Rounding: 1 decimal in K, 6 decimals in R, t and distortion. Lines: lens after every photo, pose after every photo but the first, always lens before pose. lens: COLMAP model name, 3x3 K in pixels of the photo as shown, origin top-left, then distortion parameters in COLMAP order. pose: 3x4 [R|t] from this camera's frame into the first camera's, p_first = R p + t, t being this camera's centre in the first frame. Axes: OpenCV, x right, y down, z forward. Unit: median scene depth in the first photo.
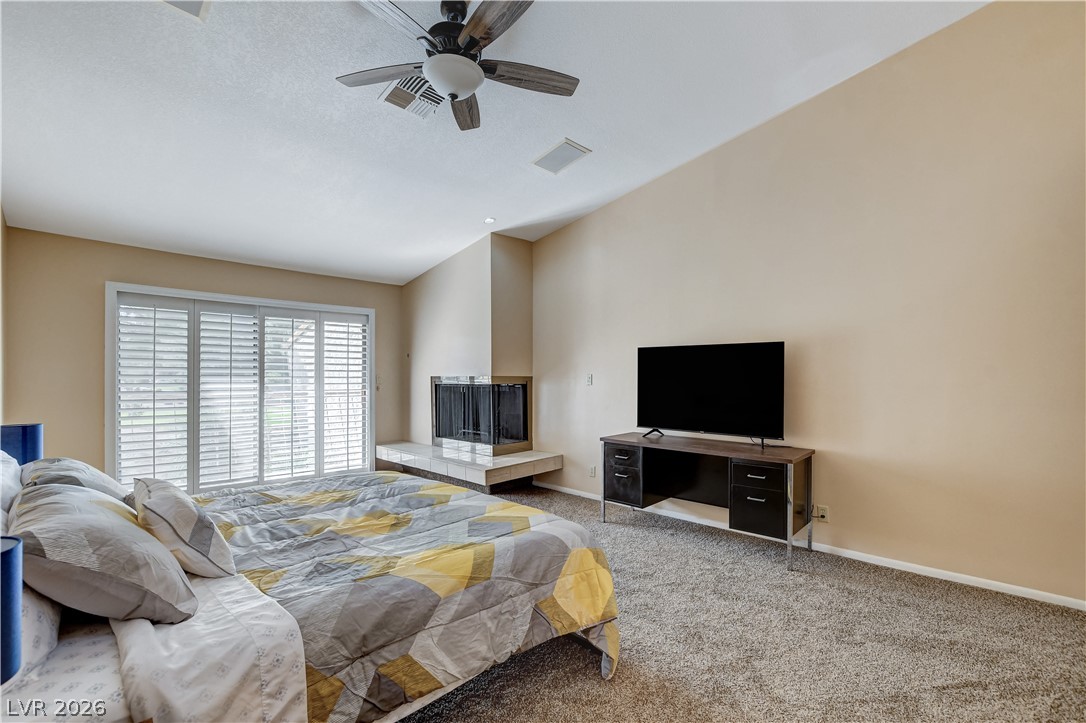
lens RADIAL K [[493.1, 0, 544.4], [0, 493.1, 369.2], [0, 0, 1]] dist [-0.022268, 0.000242]
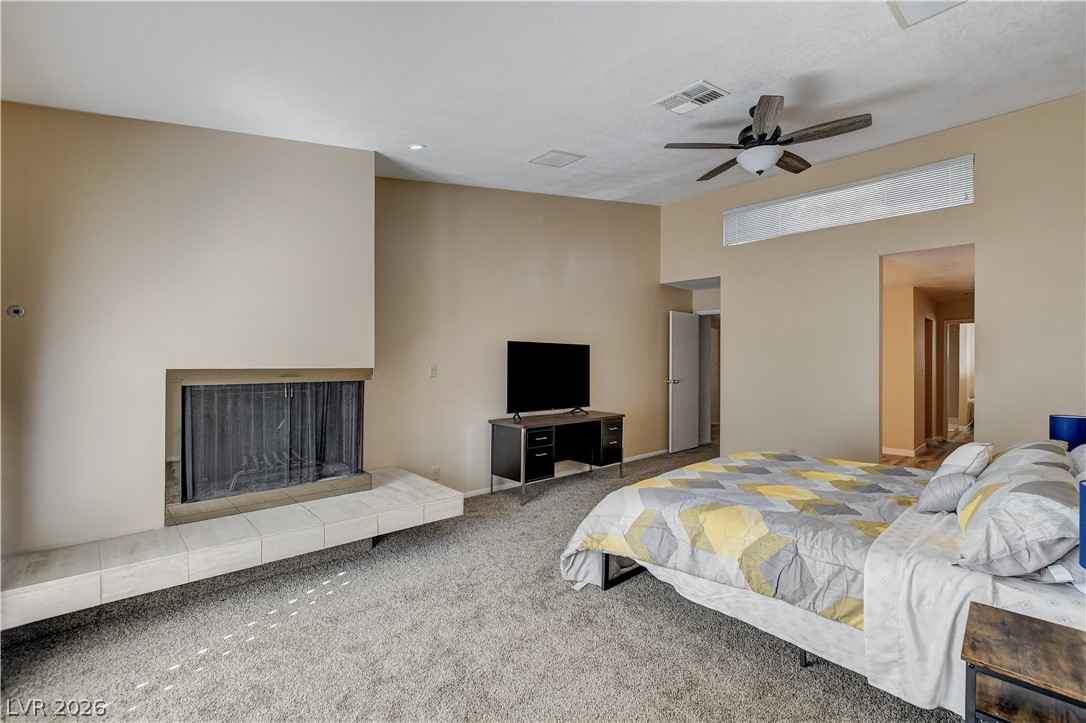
lens RADIAL K [[493.1, 0, 544.4], [0, 493.1, 369.2], [0, 0, 1]] dist [-0.022268, 0.000242]
pose [[0.013849, -0.007660, 0.999875, -0.933405], [-0.011011, 0.999909, 0.007812, 0.009743], [-0.999843, -0.011117, 0.013763, 0.928232]]
